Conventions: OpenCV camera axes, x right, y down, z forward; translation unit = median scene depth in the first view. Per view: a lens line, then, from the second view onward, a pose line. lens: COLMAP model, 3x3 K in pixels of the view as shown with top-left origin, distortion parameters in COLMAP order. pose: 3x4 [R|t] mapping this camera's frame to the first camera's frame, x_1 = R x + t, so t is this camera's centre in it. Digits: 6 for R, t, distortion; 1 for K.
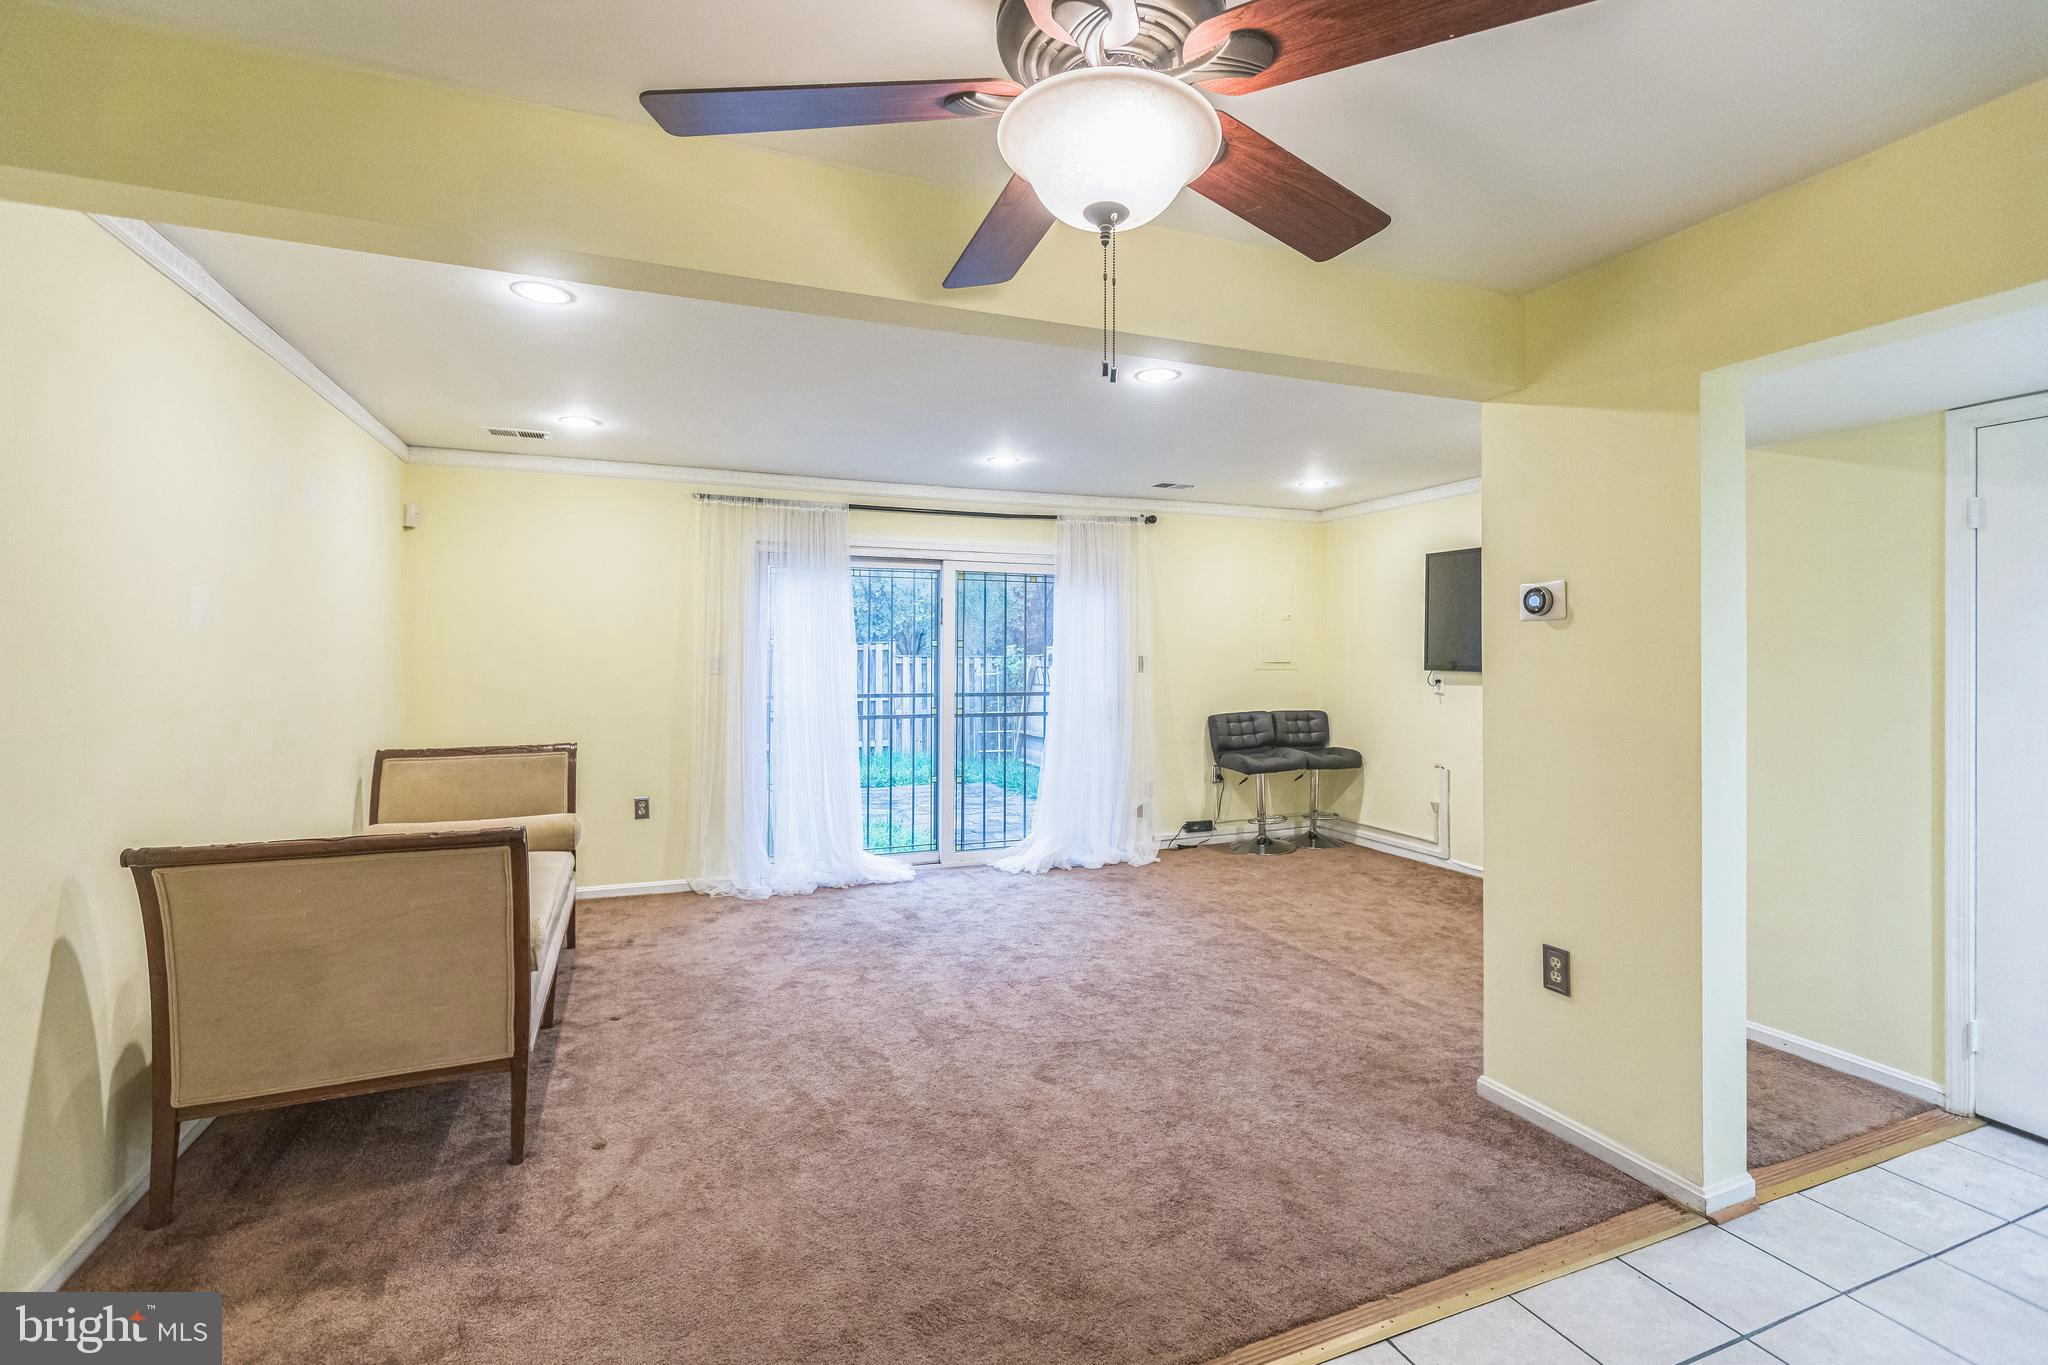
lens RADIAL K [[910.1, 0, 1013.8], [0, 910.1, 663.5], [0, 0, 1]] dist [0.003195, -0.000400]
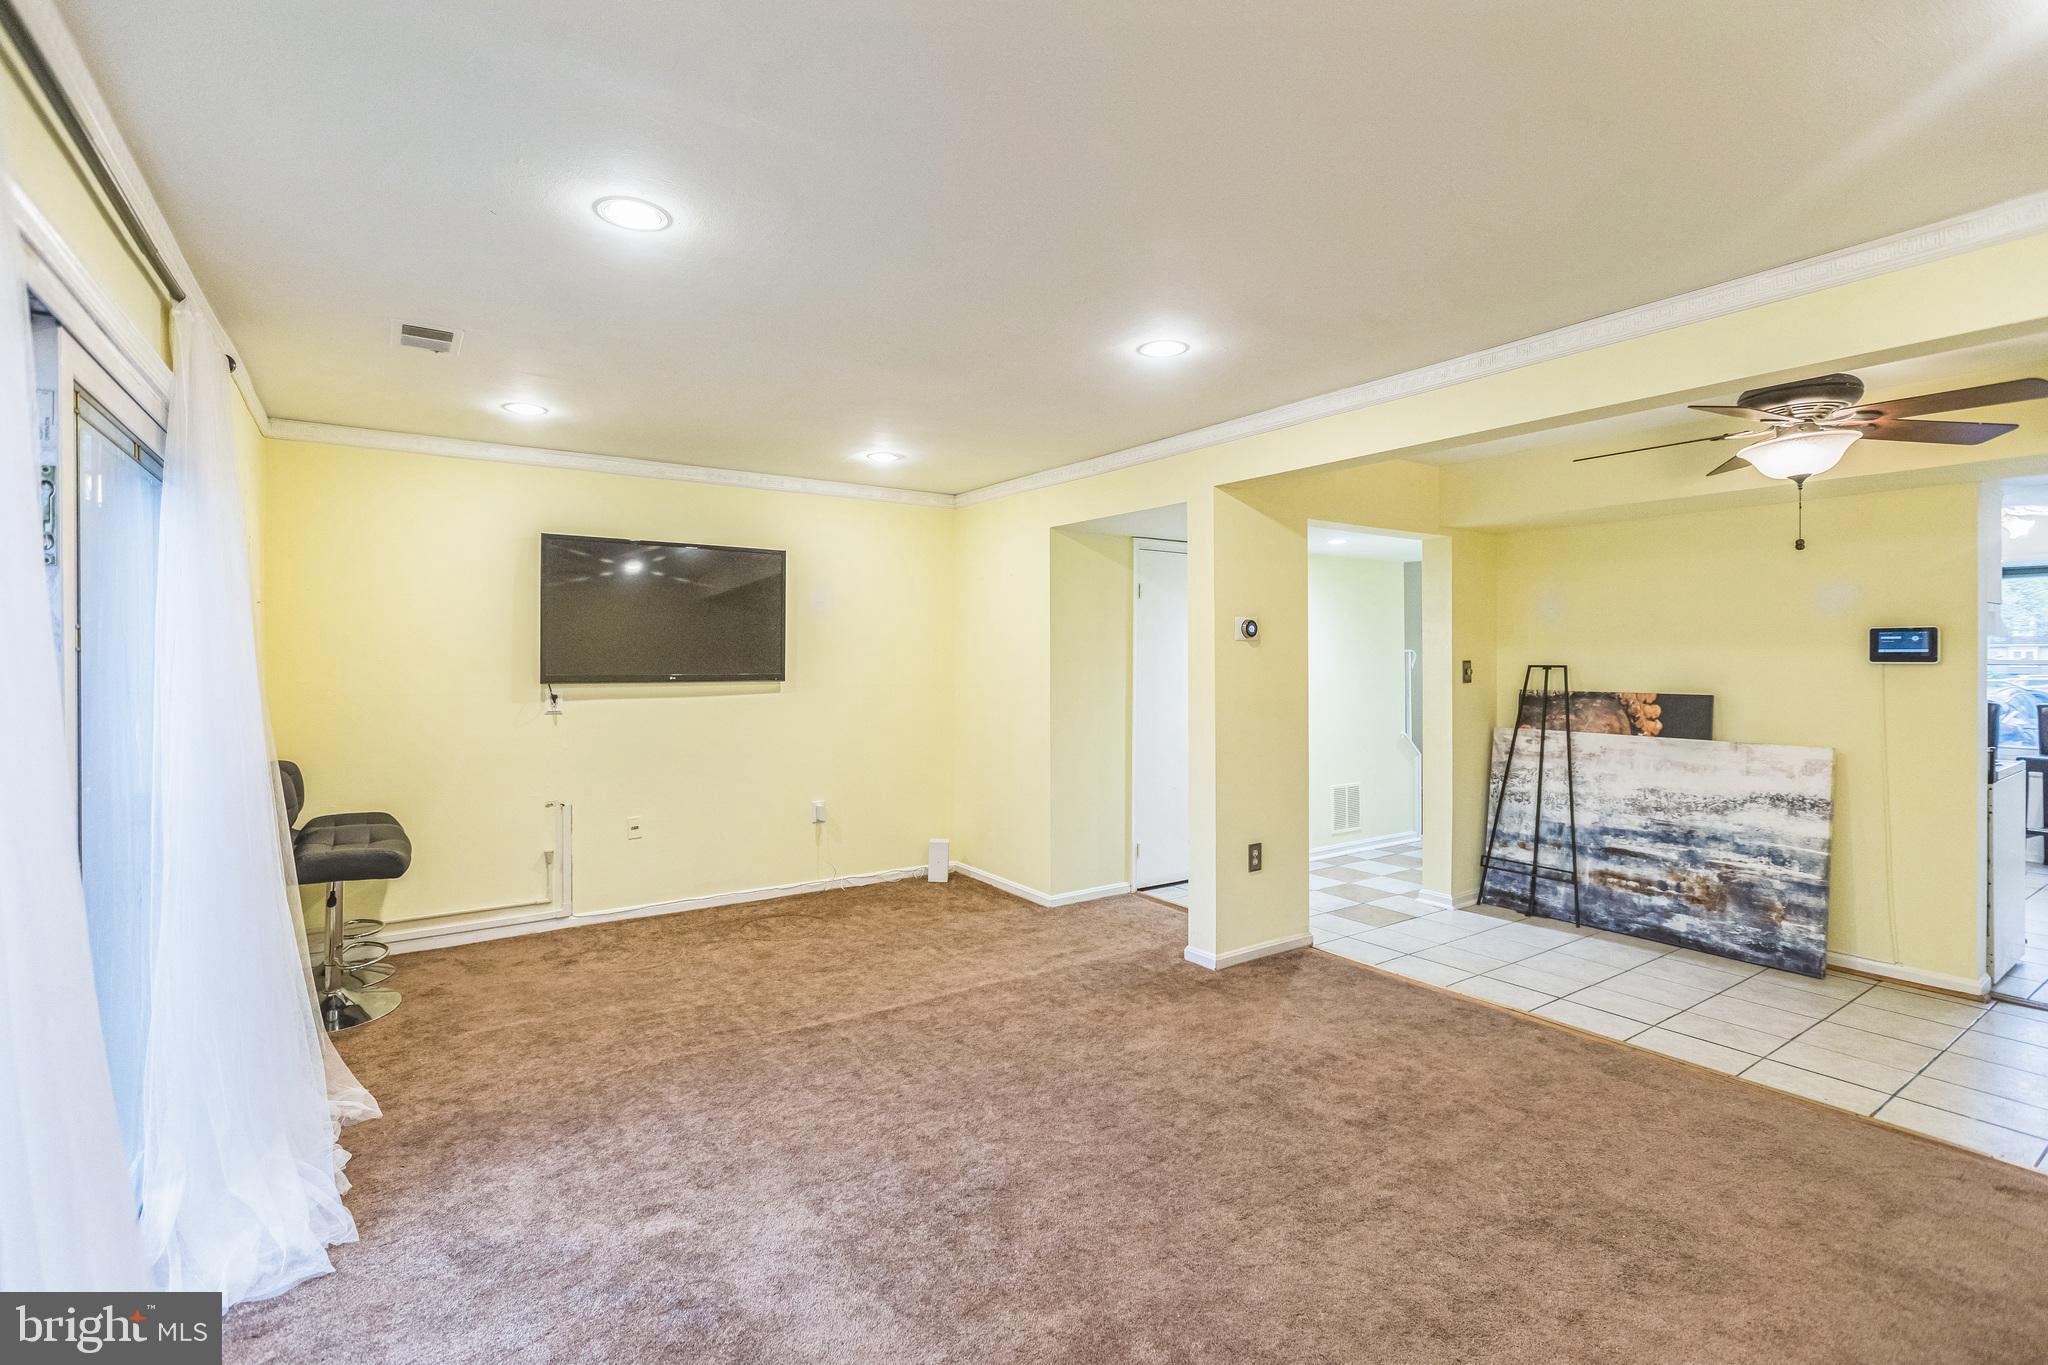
lens RADIAL K [[910.1, 0, 1009.3], [0, 910.1, 677.7], [0, 0, 1]] dist [0.003195, -0.000400]
pose [[-0.224190, -0.013700, 0.974449, -0.661842], [0.008932, 0.999830, 0.016111, -0.010396], [-0.974505, 0.012316, -0.224029, 1.338557]]
